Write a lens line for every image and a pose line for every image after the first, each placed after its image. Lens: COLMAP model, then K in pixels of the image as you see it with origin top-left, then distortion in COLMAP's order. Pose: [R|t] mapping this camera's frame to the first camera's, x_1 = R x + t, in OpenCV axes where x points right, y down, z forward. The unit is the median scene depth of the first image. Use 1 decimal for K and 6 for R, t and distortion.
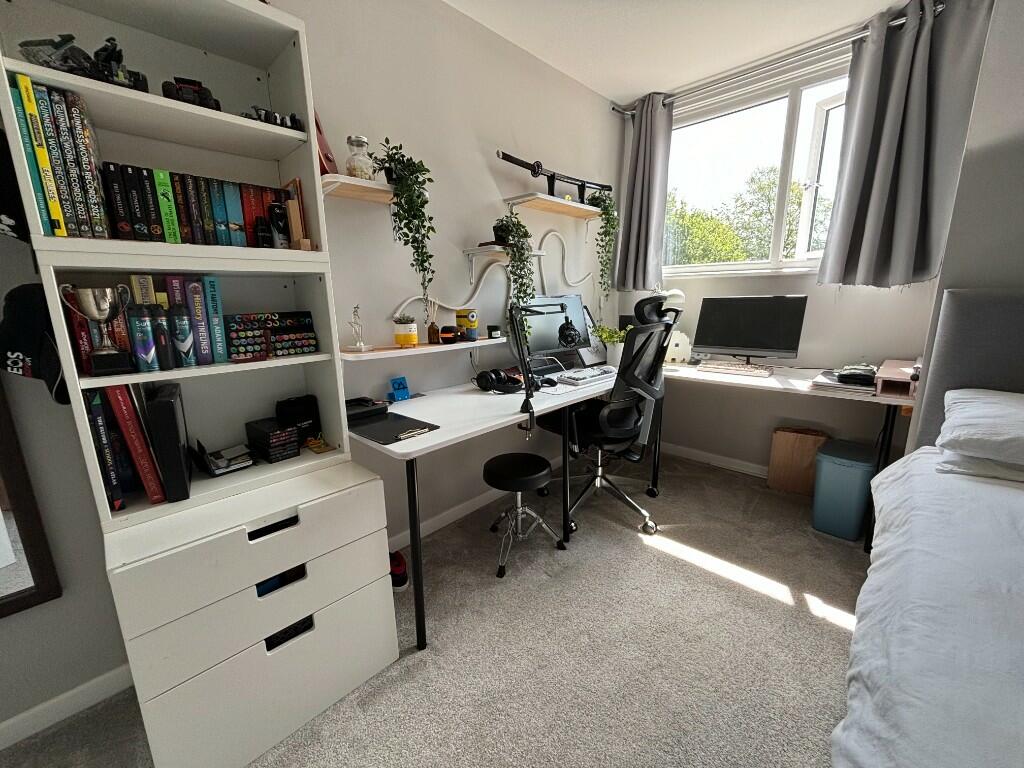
lens RADIAL K [[410.3, 0, 512.1], [0, 410.3, 383.8], [0, 0, 1]] dist [-0.003750, -0.001316]
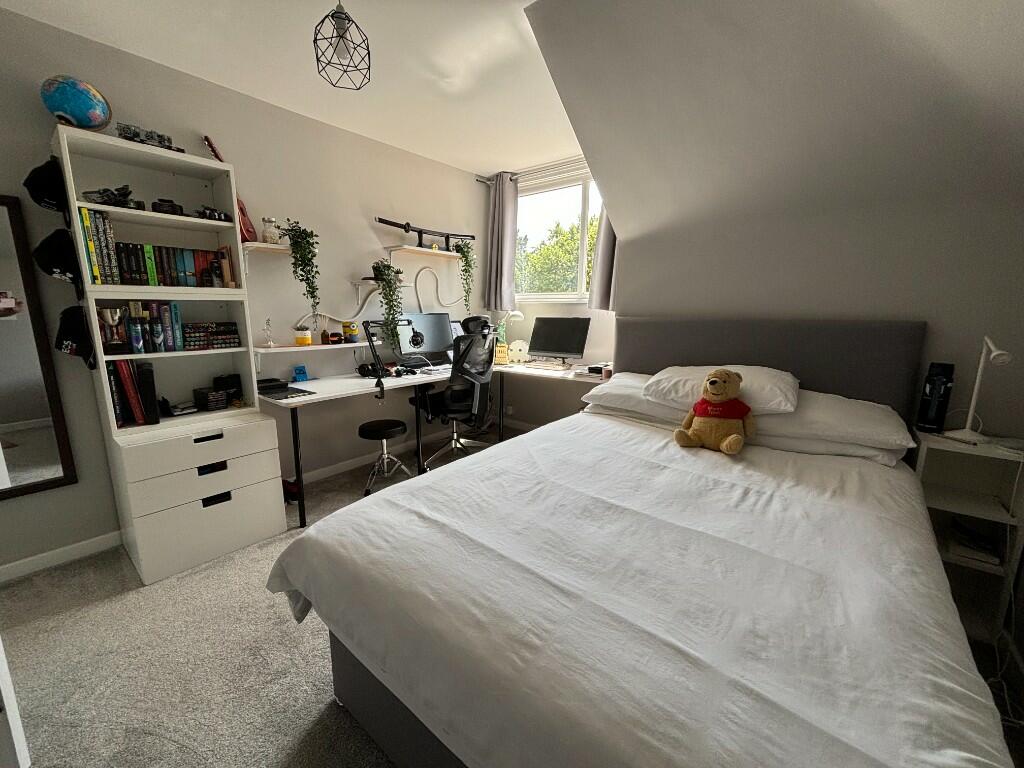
lens RADIAL K [[410.3, 0, 511.5], [0, 410.3, 384.7], [0, 0, 1]] dist [-0.003750, -0.001316]
pose [[0.996090, 0.007262, 0.088040, 0.481565], [-0.005305, 0.999734, -0.022439, 0.109172], [-0.088180, 0.021884, 0.995864, -0.755562]]
